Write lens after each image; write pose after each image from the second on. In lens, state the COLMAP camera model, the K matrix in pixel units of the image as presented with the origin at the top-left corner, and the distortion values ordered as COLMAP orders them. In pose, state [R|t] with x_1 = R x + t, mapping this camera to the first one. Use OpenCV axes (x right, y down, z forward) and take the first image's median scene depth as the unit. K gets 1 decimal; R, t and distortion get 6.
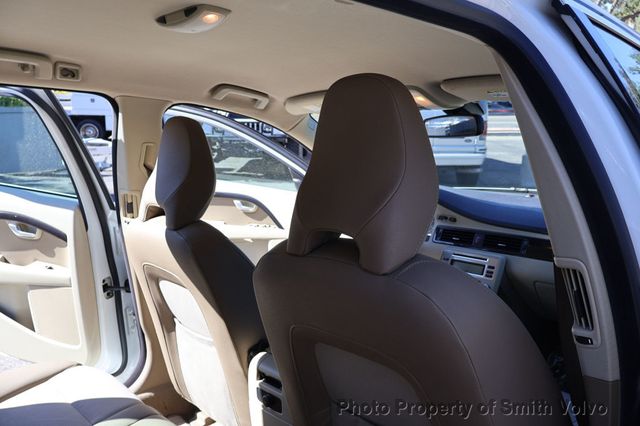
lens RADIAL K [[529.1, 0, 320.0], [0, 529.1, 213.0], [0, 0, 1]] dist [-0.004385, 0.000160]
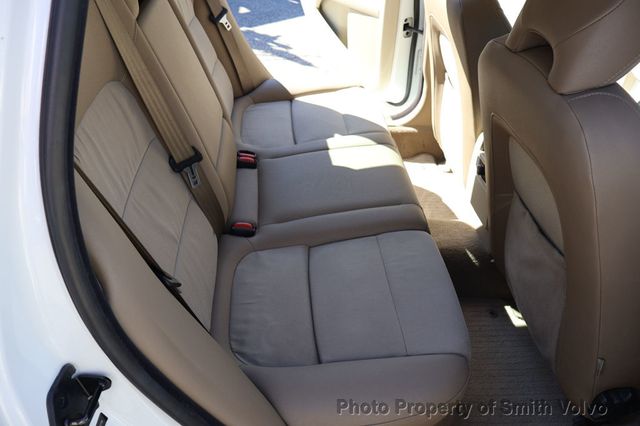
lens RADIAL K [[529.1, 0, 320.0], [0, 529.1, 213.0], [0, 0, 1]] dist [-0.004385, 0.000160]
pose [[0.783087, 0.418590, -0.459953, 0.131468], [-0.163556, 0.852158, 0.497067, -0.049598], [0.600020, -0.314019, 0.735777, -0.045945]]
